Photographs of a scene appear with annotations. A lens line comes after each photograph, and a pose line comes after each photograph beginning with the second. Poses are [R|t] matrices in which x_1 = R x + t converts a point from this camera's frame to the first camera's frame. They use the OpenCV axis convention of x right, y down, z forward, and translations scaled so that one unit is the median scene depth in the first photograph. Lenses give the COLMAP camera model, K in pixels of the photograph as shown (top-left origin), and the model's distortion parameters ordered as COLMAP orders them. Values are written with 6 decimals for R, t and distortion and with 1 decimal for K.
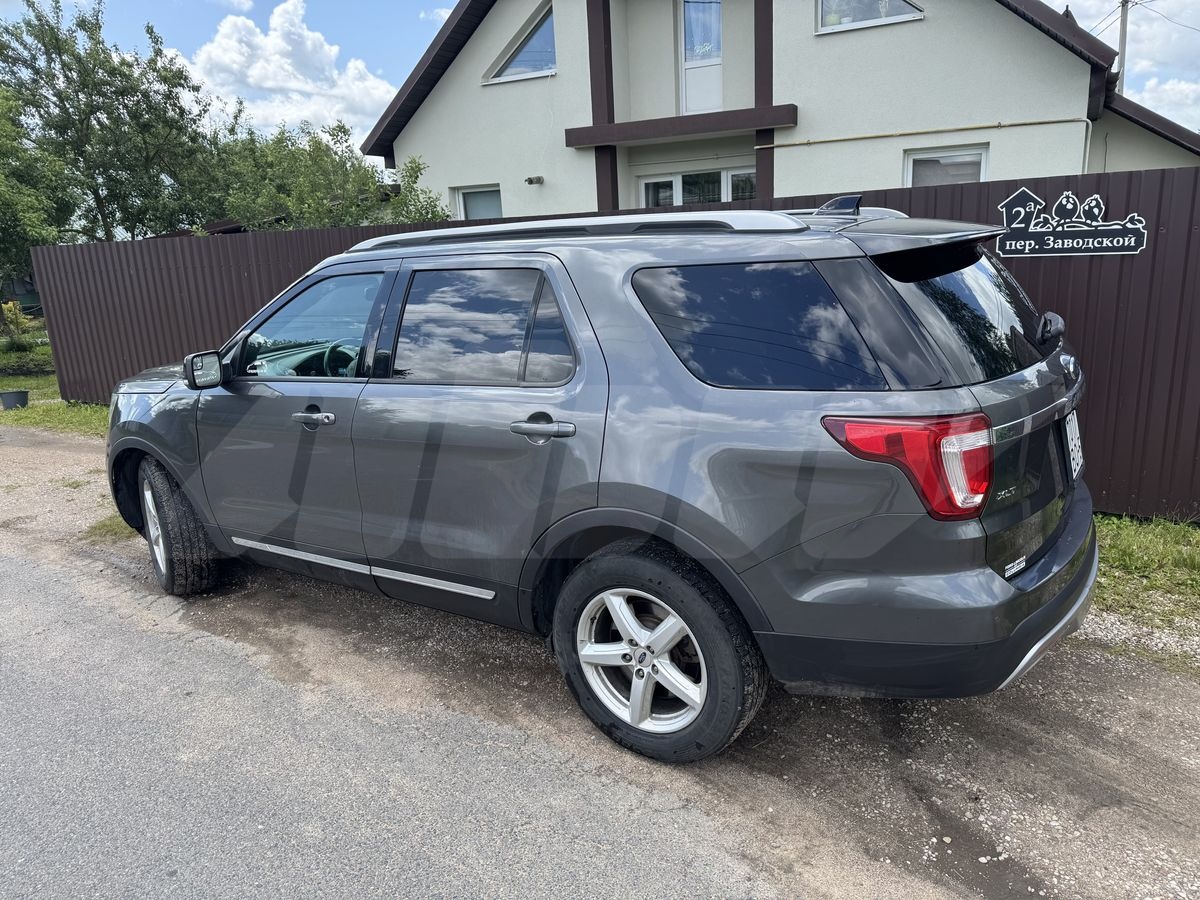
lens RADIAL K [[850.6, 0, 600.0], [0, 850.6, 450.0], [0, 0, 1]] dist [0.039896, -0.048721]
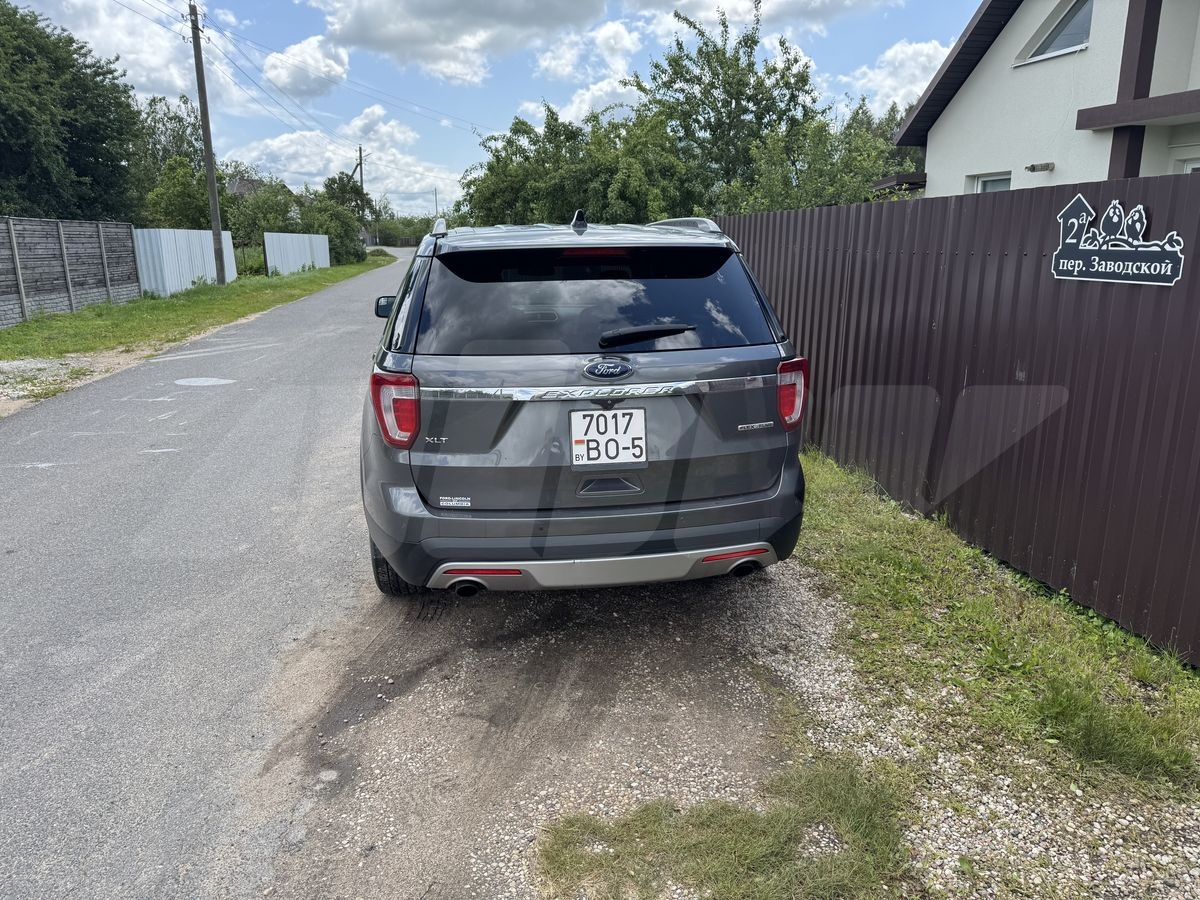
lens RADIAL K [[850.6, 0, 600.0], [0, 850.6, 450.0], [0, 0, 1]] dist [0.039896, -0.048721]
pose [[0.669870, 0.218386, -0.709635, 0.823521], [-0.203535, 0.973164, 0.107356, -0.067403], [0.714036, 0.072521, 0.696343, 0.135807]]
